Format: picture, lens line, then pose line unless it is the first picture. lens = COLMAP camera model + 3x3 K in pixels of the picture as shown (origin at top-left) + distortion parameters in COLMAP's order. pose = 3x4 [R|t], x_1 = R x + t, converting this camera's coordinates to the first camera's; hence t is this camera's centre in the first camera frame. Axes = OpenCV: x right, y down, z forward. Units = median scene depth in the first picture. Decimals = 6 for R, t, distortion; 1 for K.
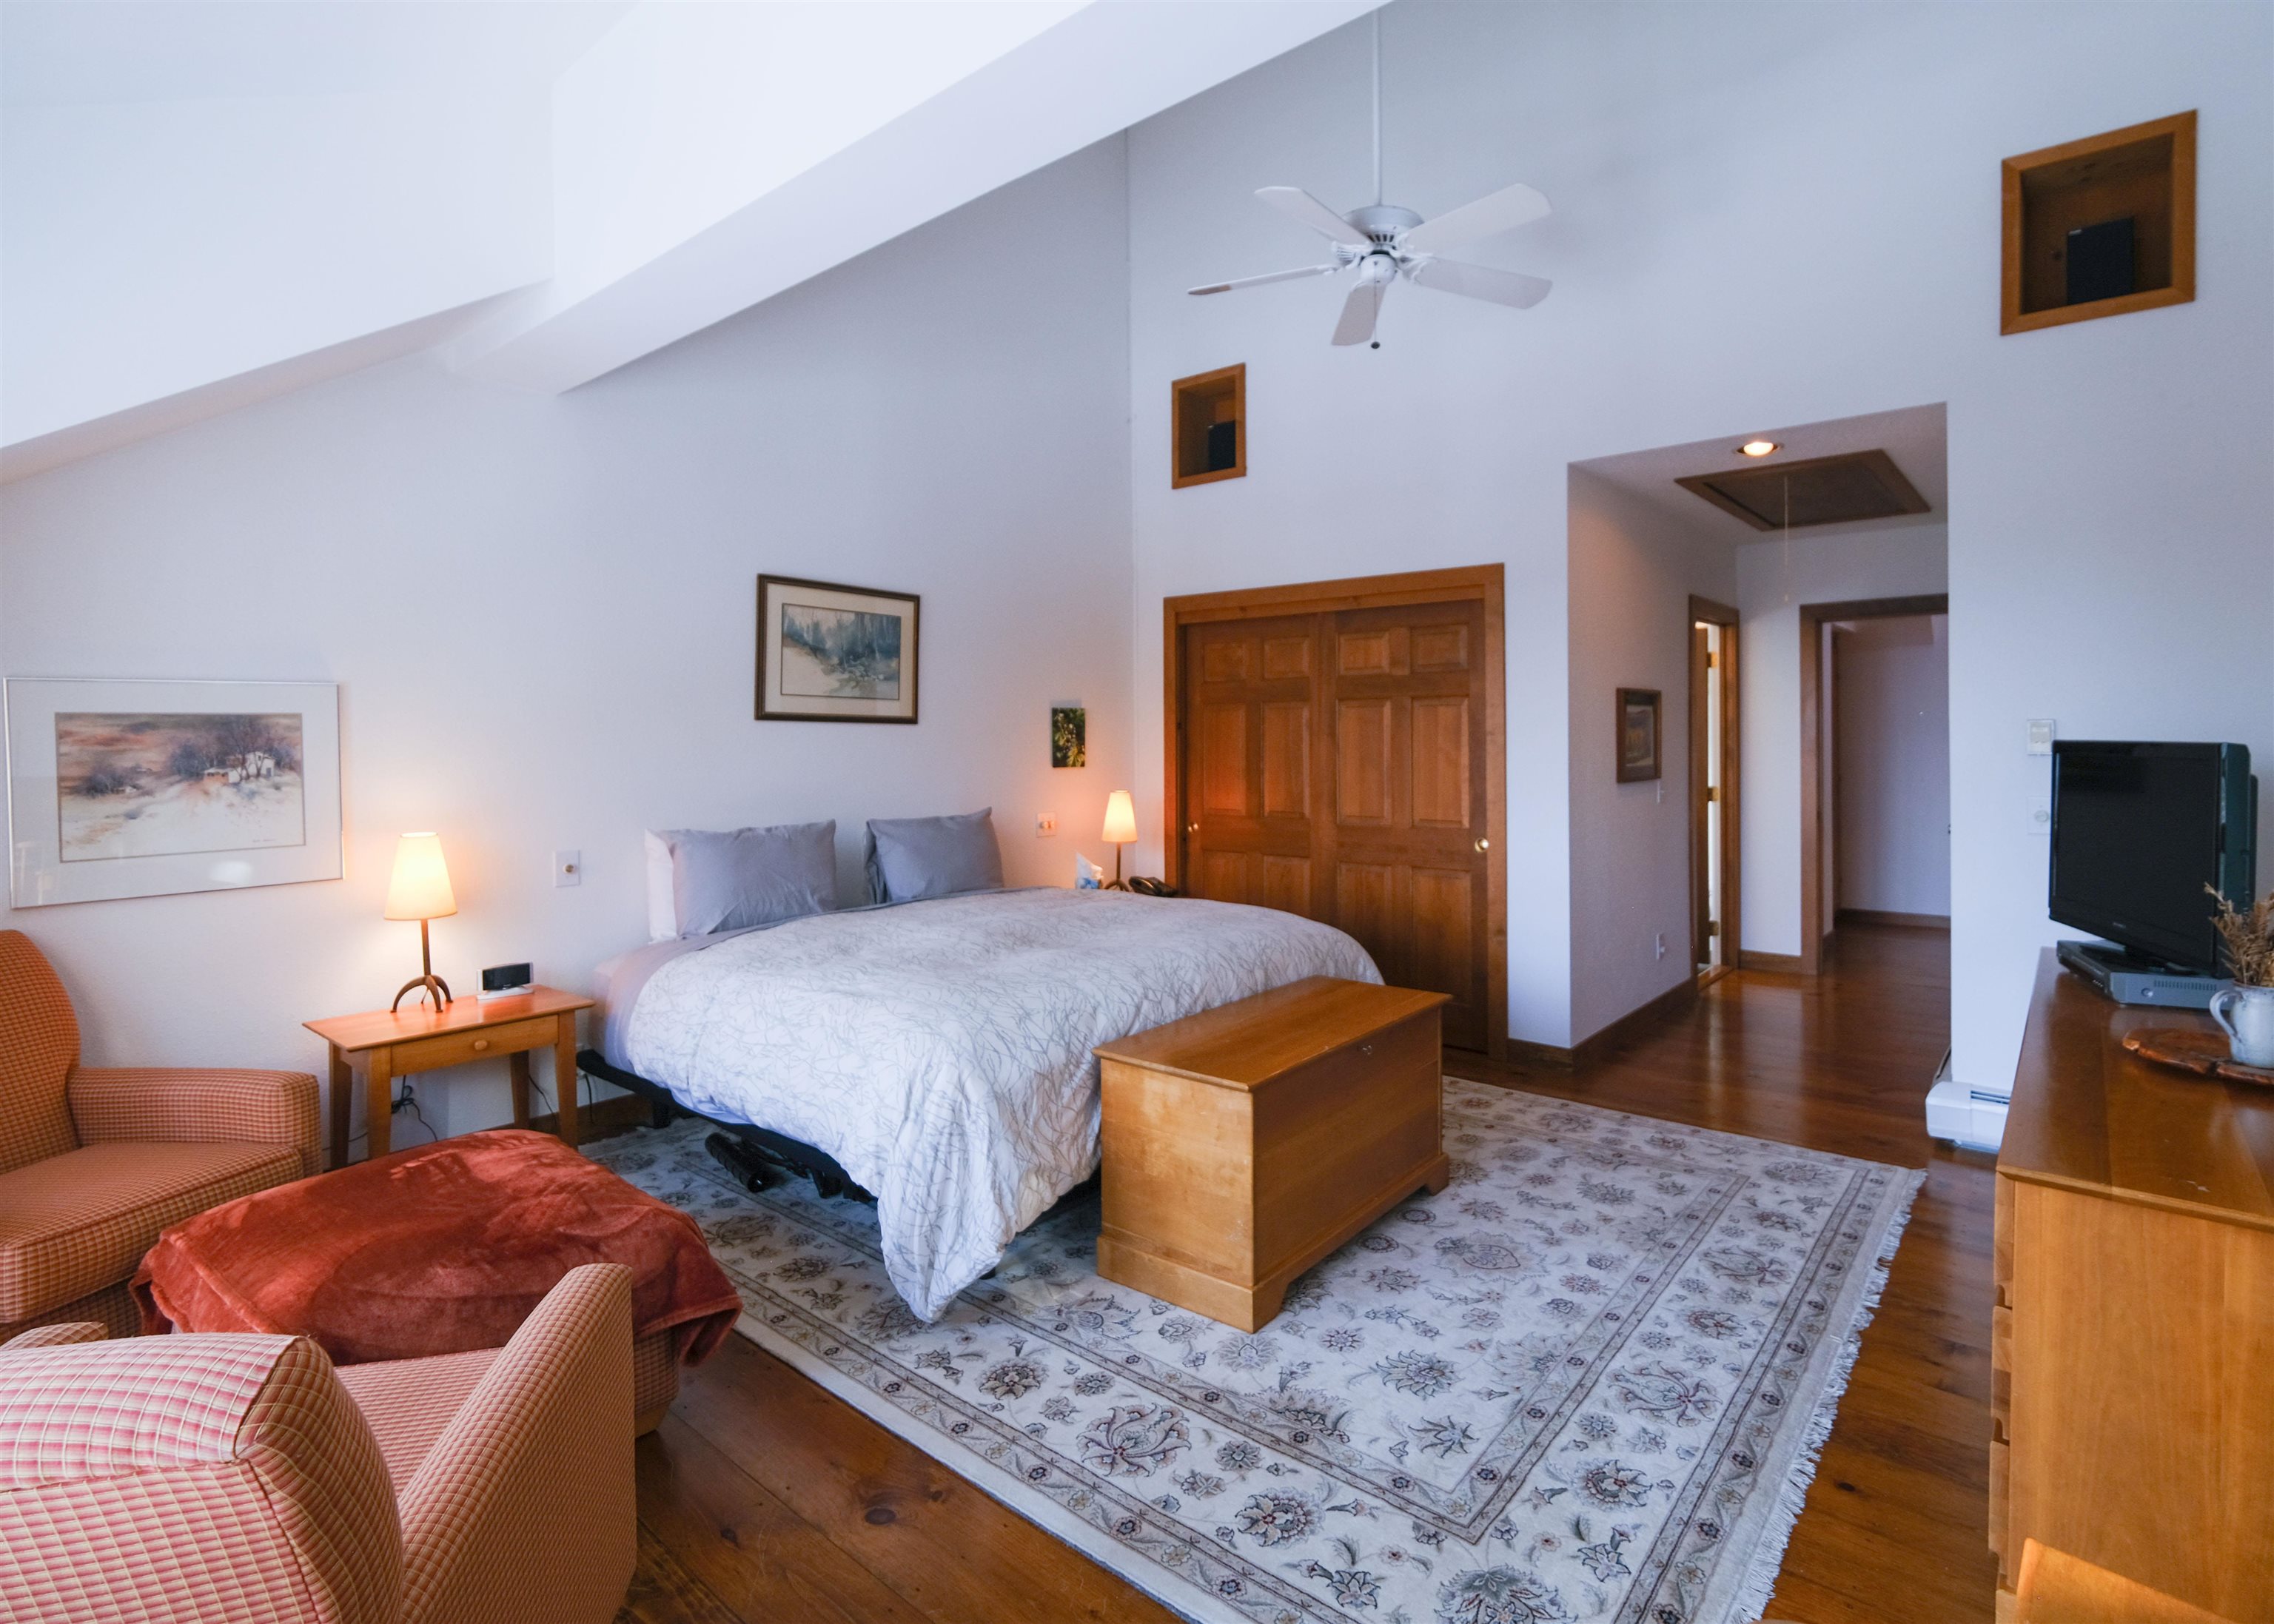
lens RADIAL K [[1090.2, 0, 1176.5], [0, 1090.2, 783.8], [0, 0, 1]] dist [0.000603, -0.000047]
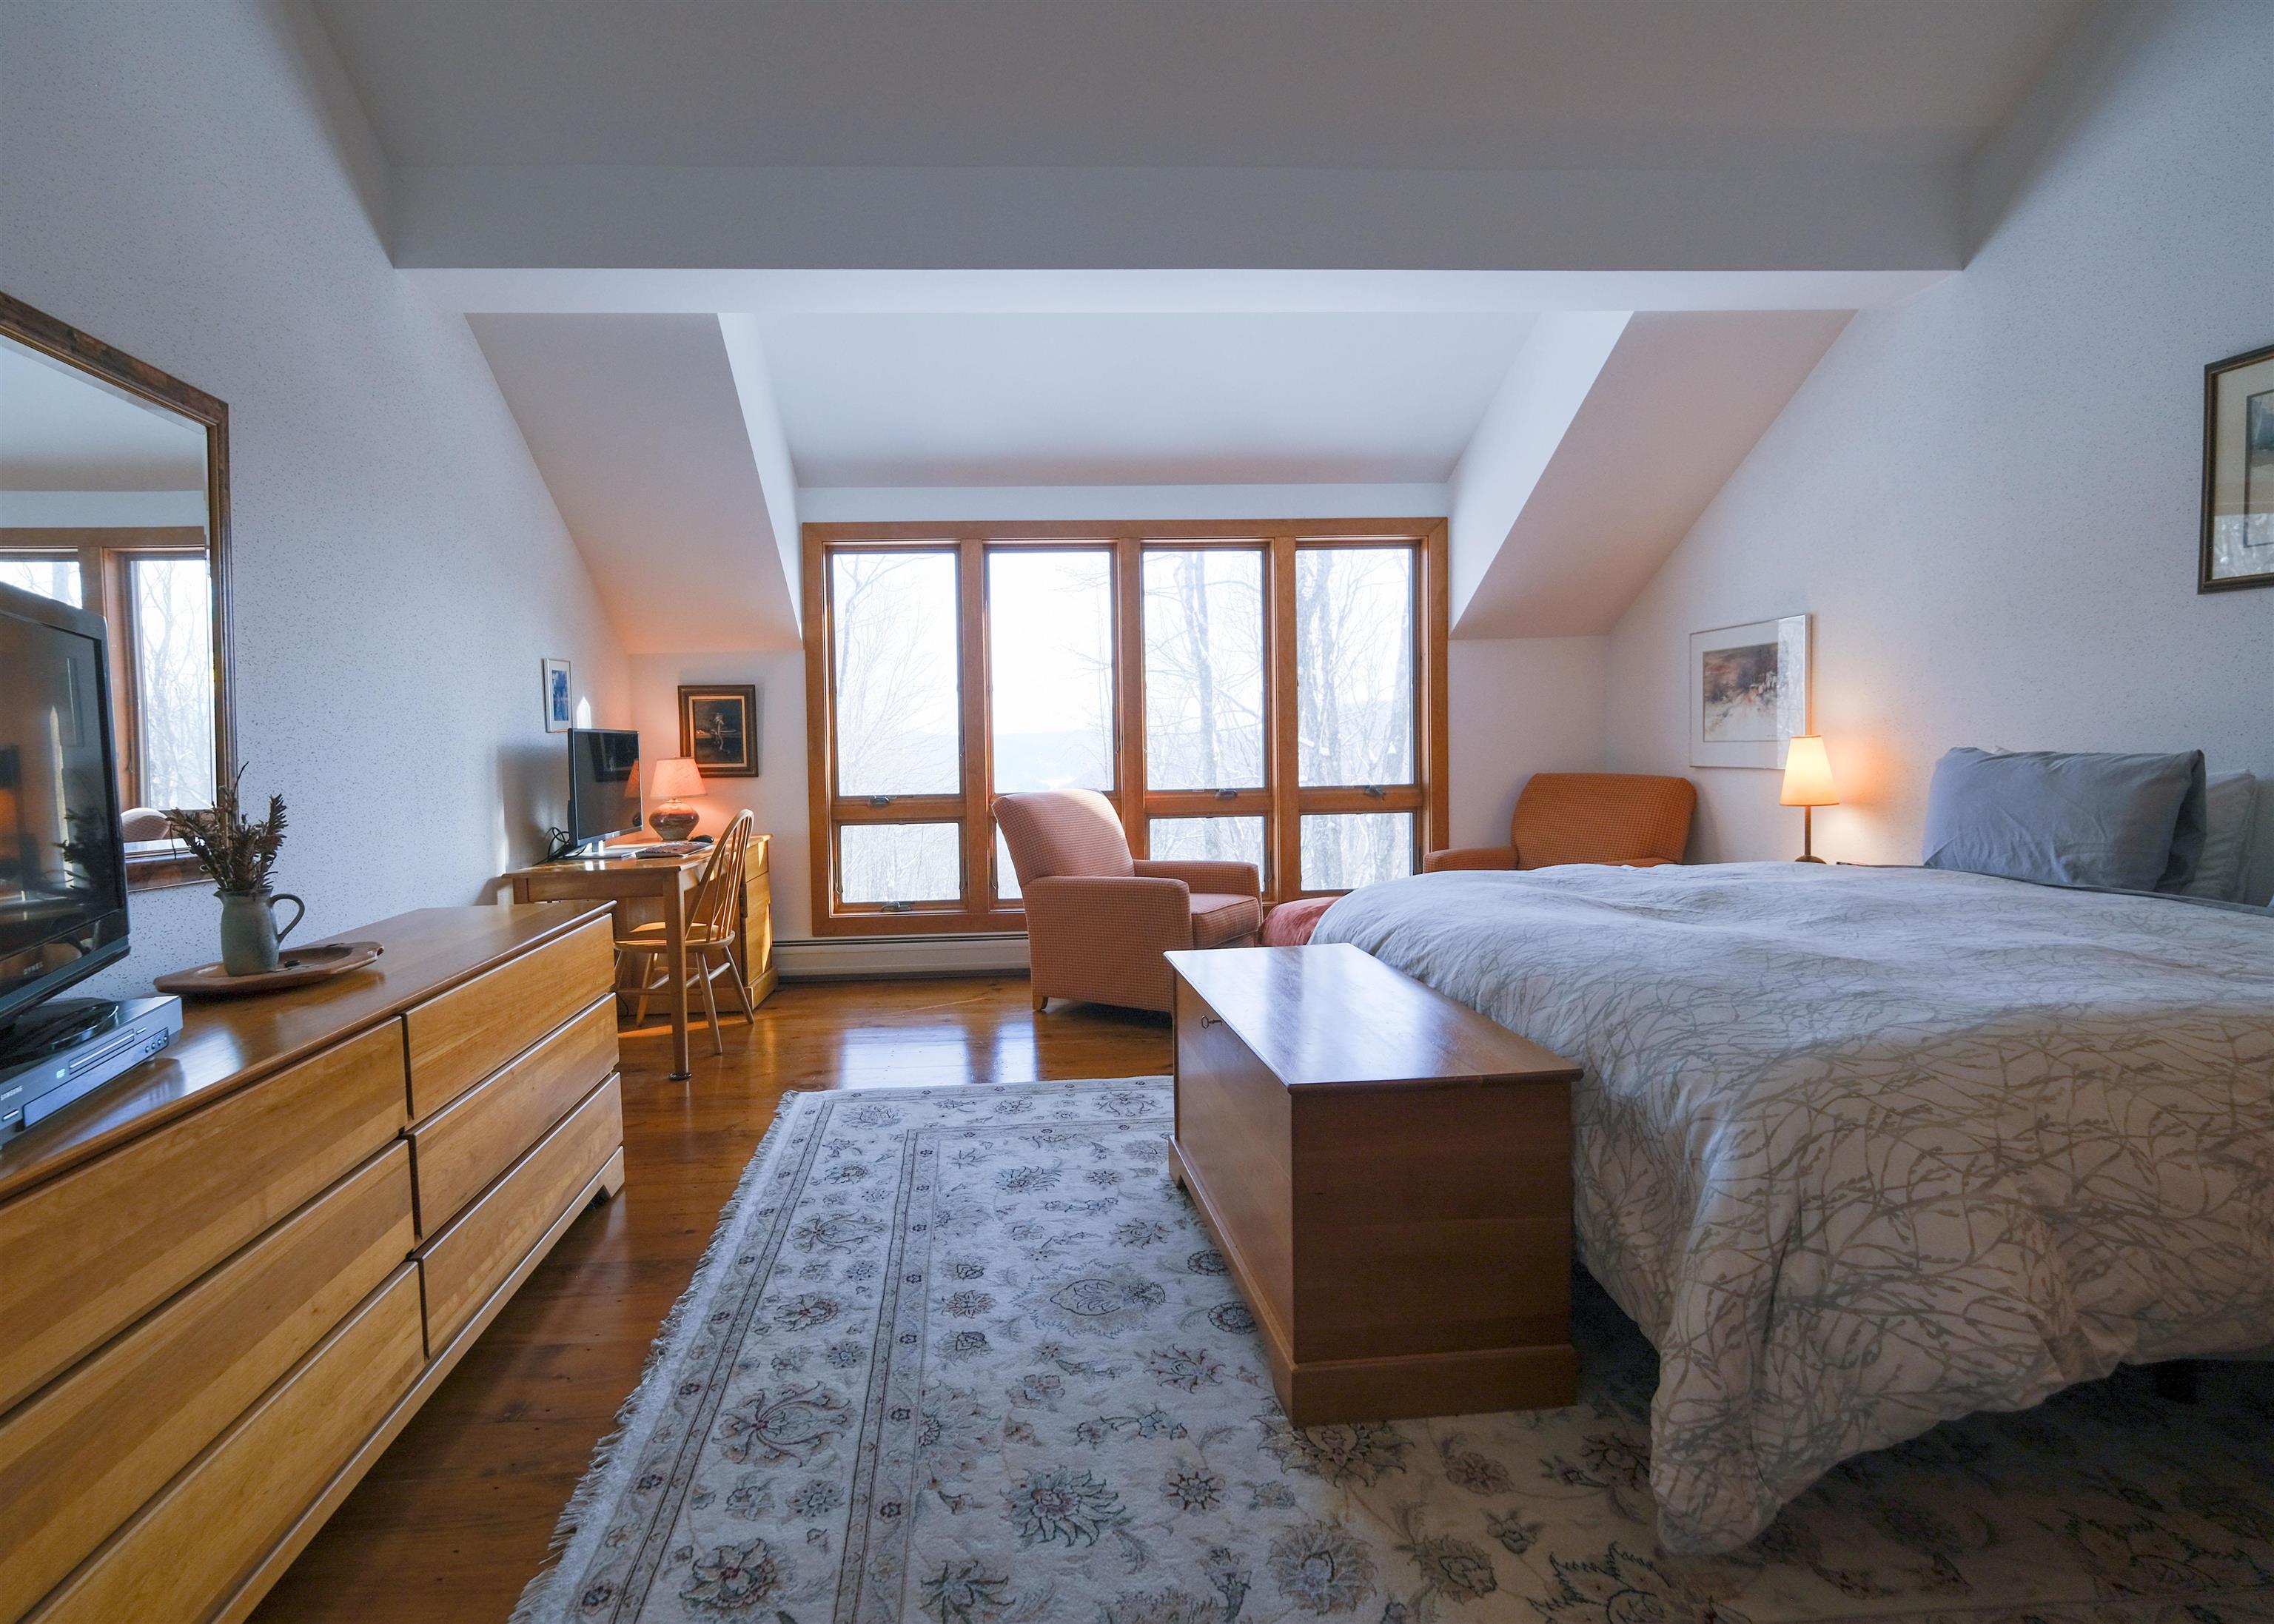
lens RADIAL K [[1090.2, 0, 1176.5], [0, 1090.2, 783.8], [0, 0, 1]] dist [0.000603, -0.000047]
pose [[-0.638976, 0.056368, -0.767158, 0.884481], [-0.006593, 0.996874, 0.078737, 0.011669], [0.769198, 0.055369, -0.636607, 1.636861]]
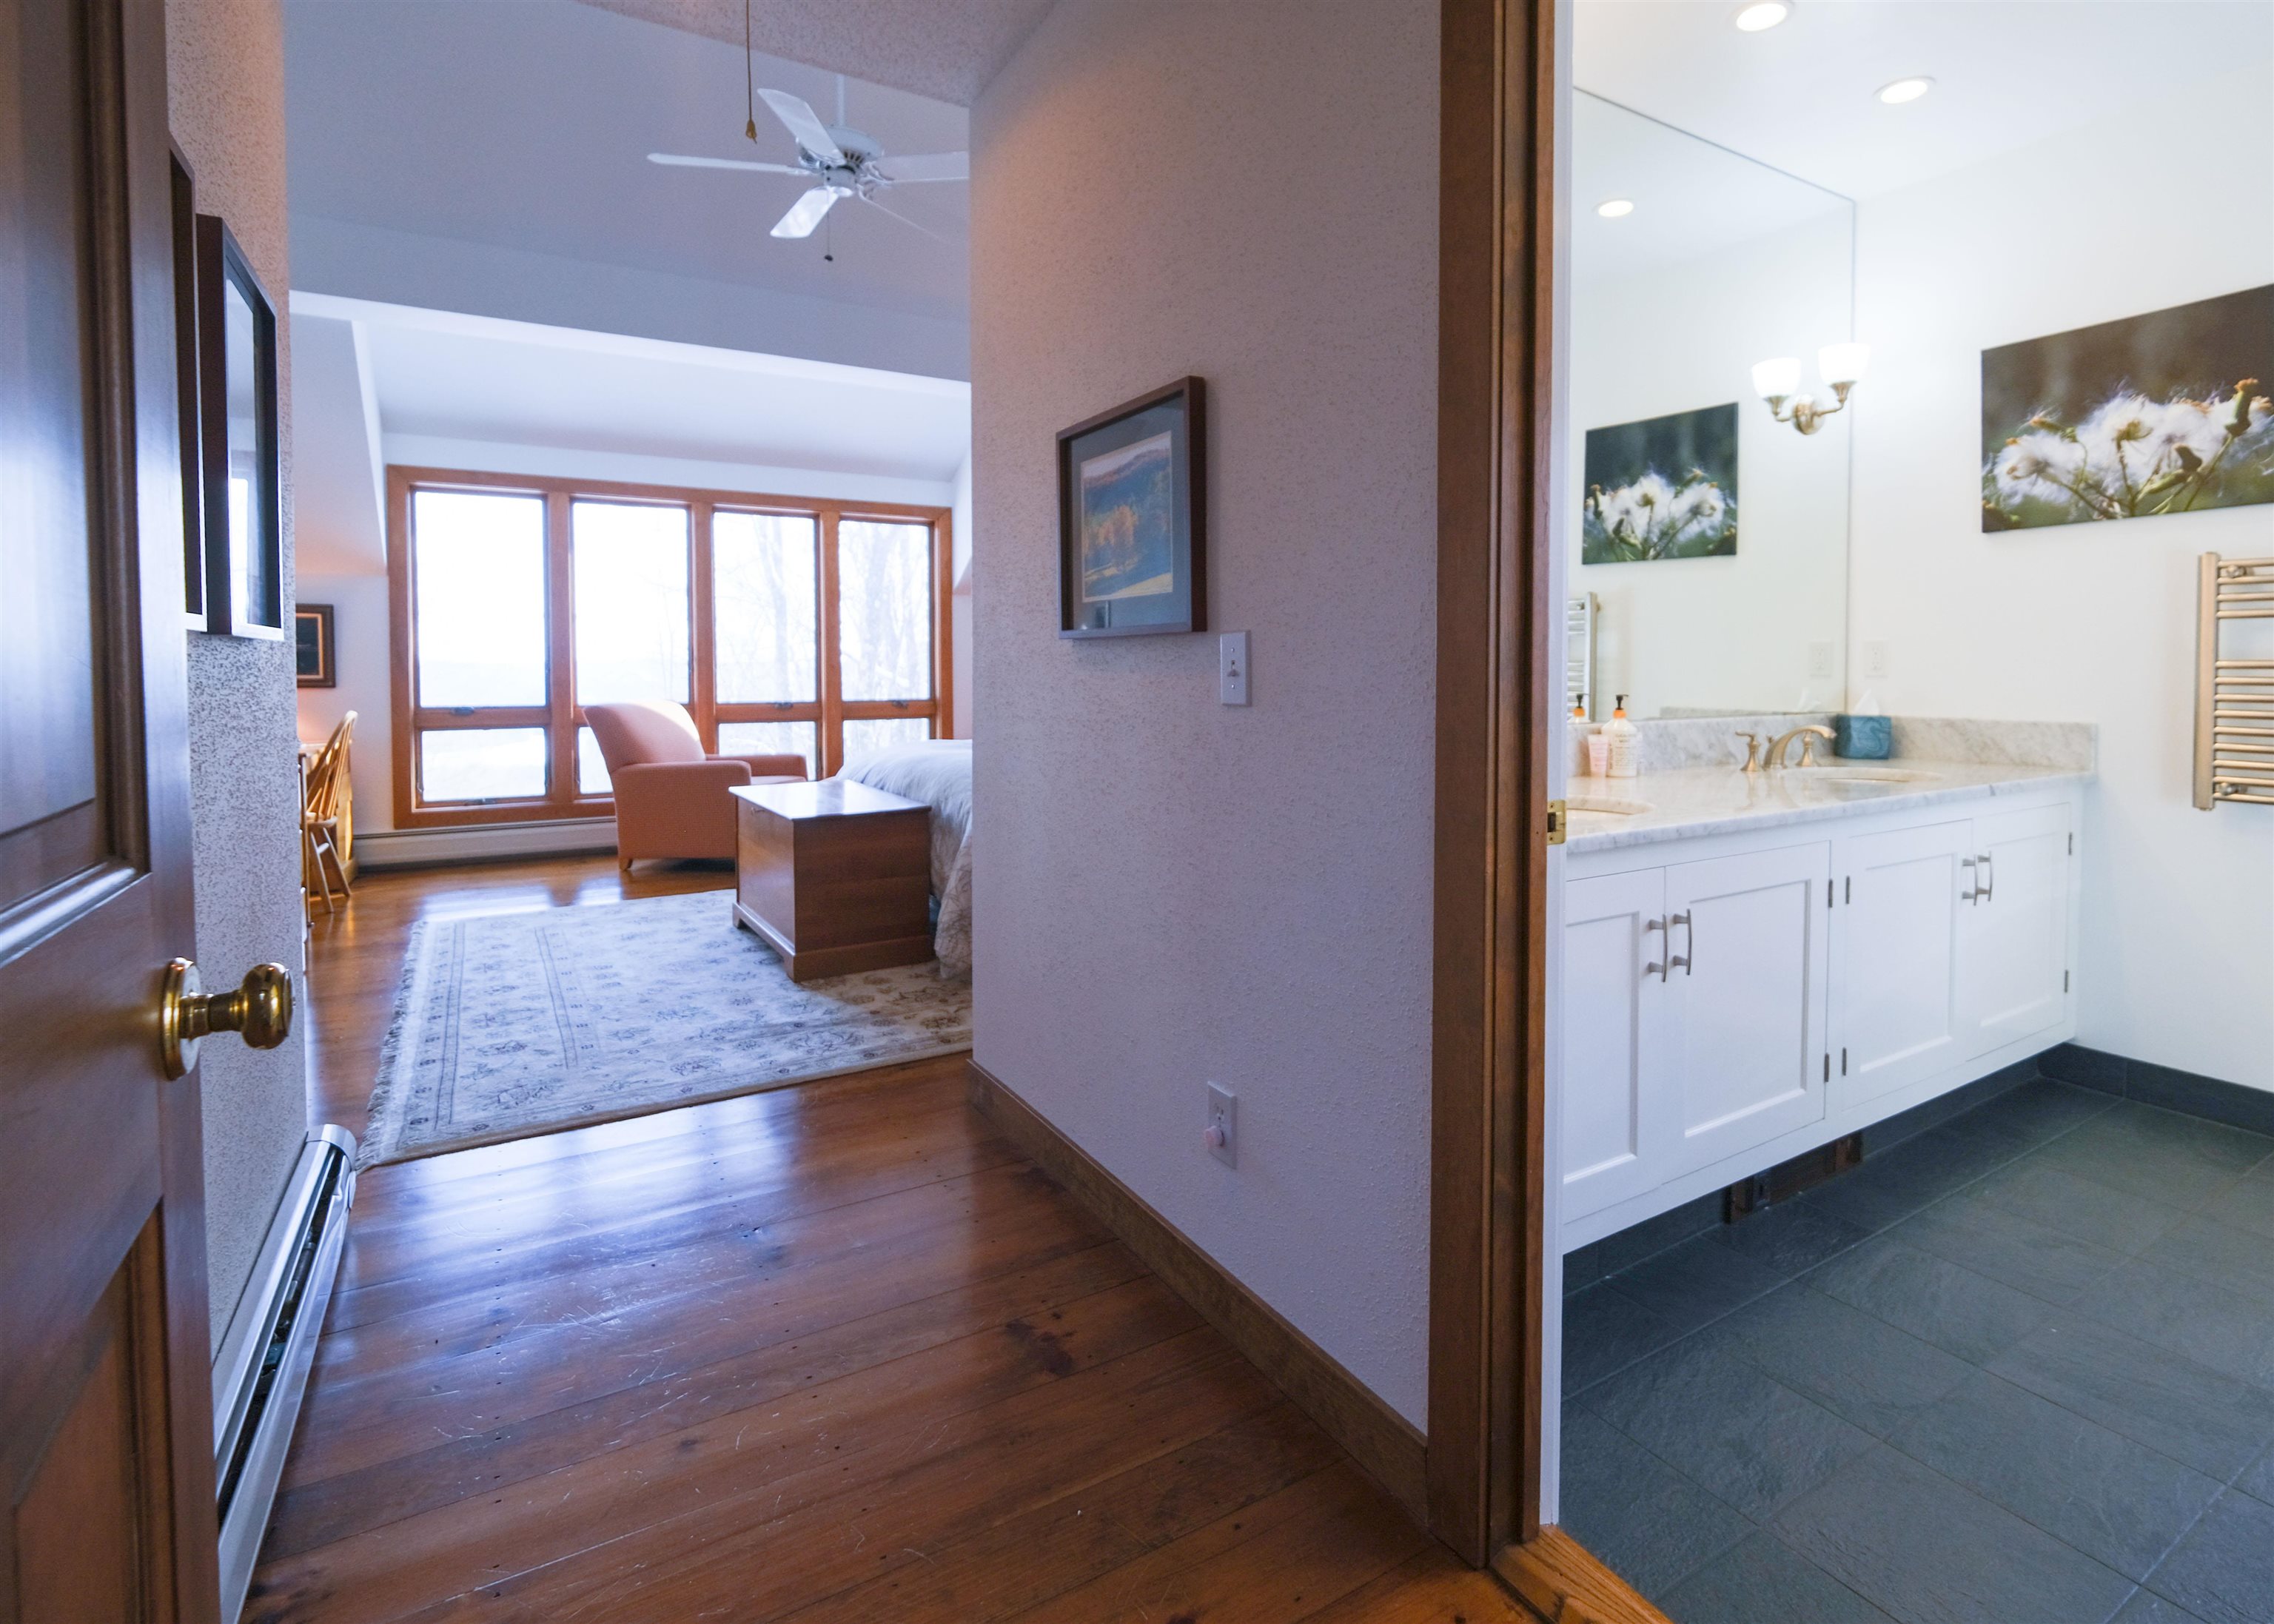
lens RADIAL K [[1103.3, 0, 1190.5], [0, 1103.3, 709.3], [0, 0, 1]] dist [0.001989, 0.000432]
pose [[-0.308573, 0.046631, -0.950057, 1.476321], [-0.037498, 0.997425, 0.061135, 0.001607], [0.950461, 0.054489, -0.306030, 2.147390]]
